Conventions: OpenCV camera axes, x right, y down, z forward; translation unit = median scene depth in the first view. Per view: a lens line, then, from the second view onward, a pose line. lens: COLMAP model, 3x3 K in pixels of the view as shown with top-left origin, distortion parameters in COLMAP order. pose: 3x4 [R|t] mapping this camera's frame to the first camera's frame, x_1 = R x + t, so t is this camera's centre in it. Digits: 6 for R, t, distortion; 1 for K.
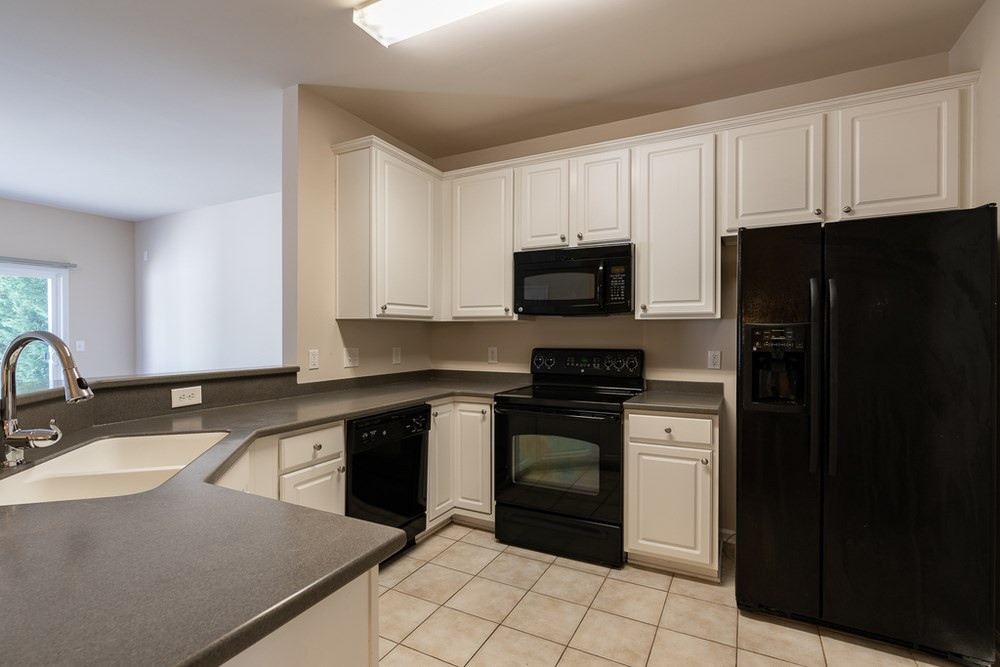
lens RADIAL K [[469.7, 0, 492.6], [0, 469.7, 338.7], [0, 0, 1]] dist [-0.004481, -0.000290]
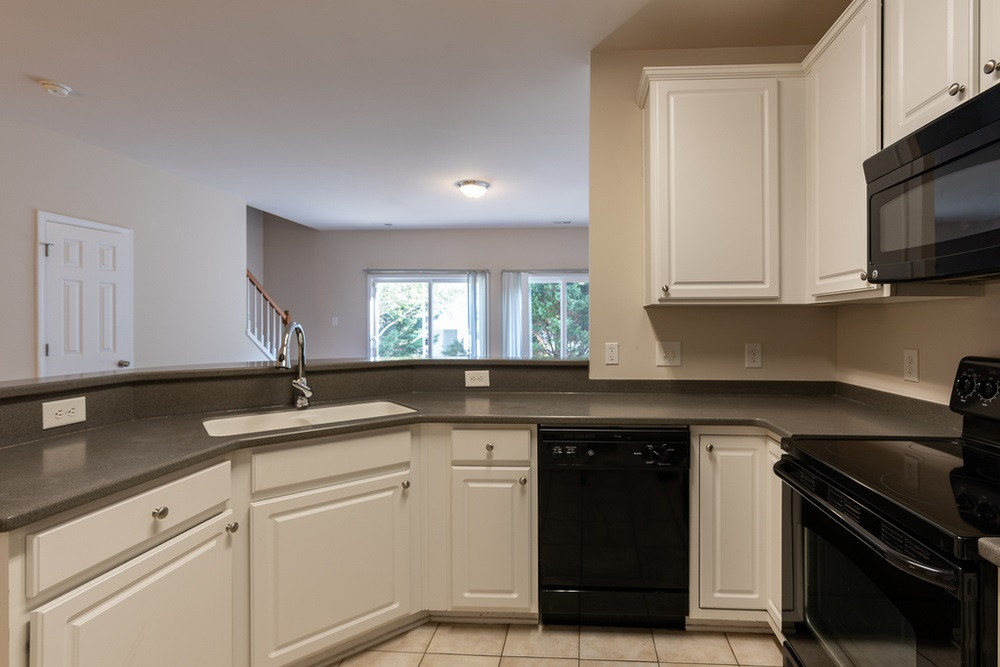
lens RADIAL K [[469.7, 0, 568.7], [0, 469.7, 327.8], [0, 0, 1]] dist [-0.004481, -0.000290]
pose [[0.433919, 0.006797, -0.900926, 0.373114], [-0.009615, 0.999950, 0.002913, -0.005437], [0.900901, 0.007399, 0.433962, 0.533027]]
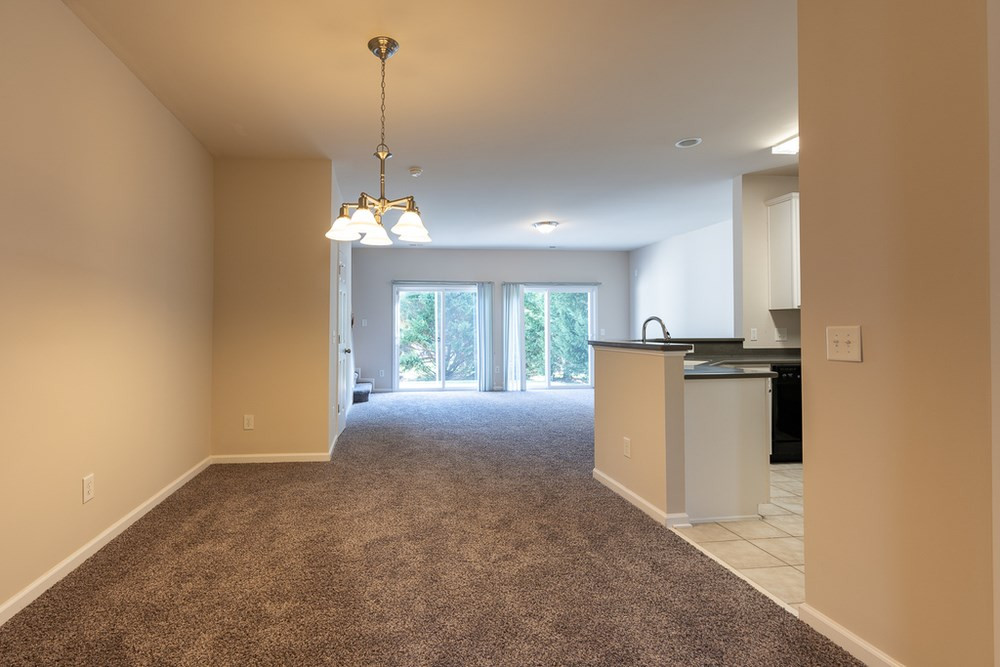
lens RADIAL K [[469.7, 0, 460.1], [0, 469.7, 319.9], [0, 0, 1]] dist [-0.004481, -0.000290]
pose [[0.583333, -0.019562, -0.811997, 0.368890], [-0.003419, 0.999642, -0.026539, 0.039307], [0.812226, 0.018257, 0.583058, -0.834004]]
